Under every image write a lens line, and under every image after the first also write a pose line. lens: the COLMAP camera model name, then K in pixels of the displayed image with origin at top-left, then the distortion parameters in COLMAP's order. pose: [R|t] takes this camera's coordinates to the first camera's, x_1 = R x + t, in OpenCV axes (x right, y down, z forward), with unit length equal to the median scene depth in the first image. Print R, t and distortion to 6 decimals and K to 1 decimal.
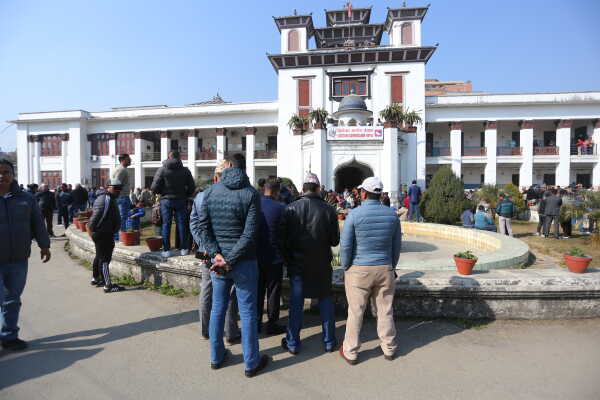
lens RADIAL K [[289.8, 0, 301.9], [0, 289.8, 197.5], [0, 0, 1]] dist [-0.065989, 0.024407]
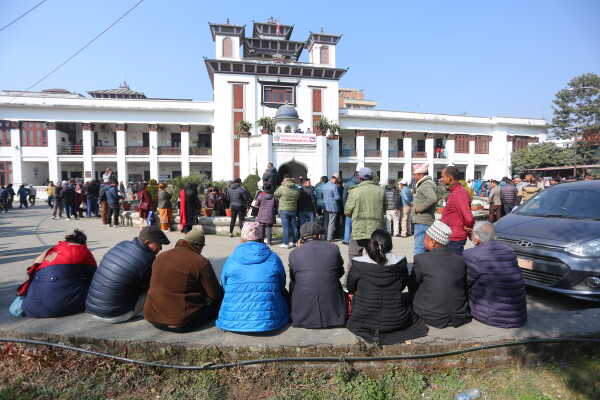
lens RADIAL K [[289.8, 0, 301.9], [0, 289.8, 197.1], [0, 0, 1]] dist [-0.065989, 0.024407]
pose [[0.942459, -0.021163, 0.333652, -0.142826], [0.014762, 0.999655, 0.021709, 0.002487], [-0.333997, -0.015534, 0.942446, -0.135612]]
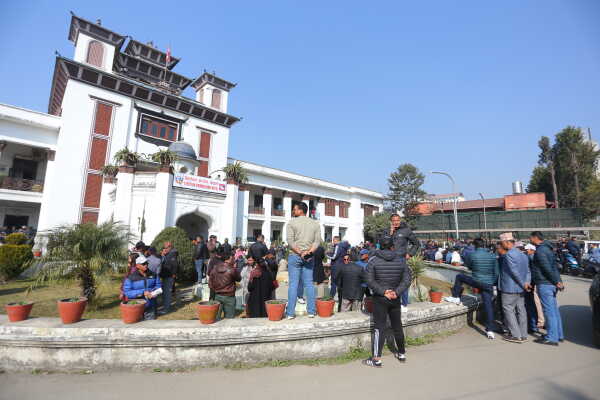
lens RADIAL K [[289.8, 0, 302.6], [0, 289.8, 198.6], [0, 0, 1]] dist [-0.065989, 0.024407]
pose [[0.611444, 0.128272, 0.780822, -0.248213], [0.004903, 0.986140, -0.165841, -0.005507], [-0.791273, 0.105231, 0.602340, 0.095951]]
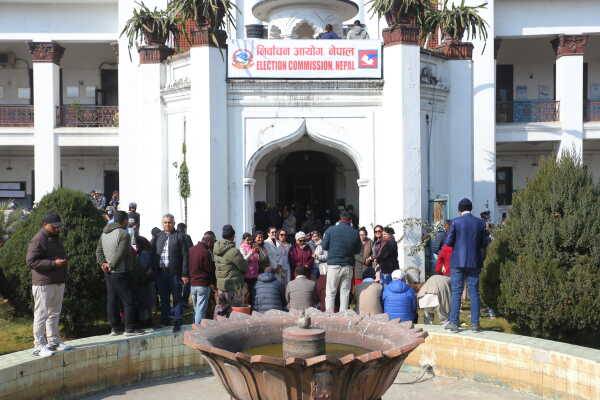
lens RADIAL K [[650.5, 0, 301.0], [0, 650.5, 195.6], [0, 0, 1]] dist [0.031324, 0.000000]
pose [[0.993025, -0.006658, 0.117720, 0.056085], [0.009882, 0.999591, -0.026821, -0.020634], [-0.117493, 0.027797, 0.992685, 0.133954]]
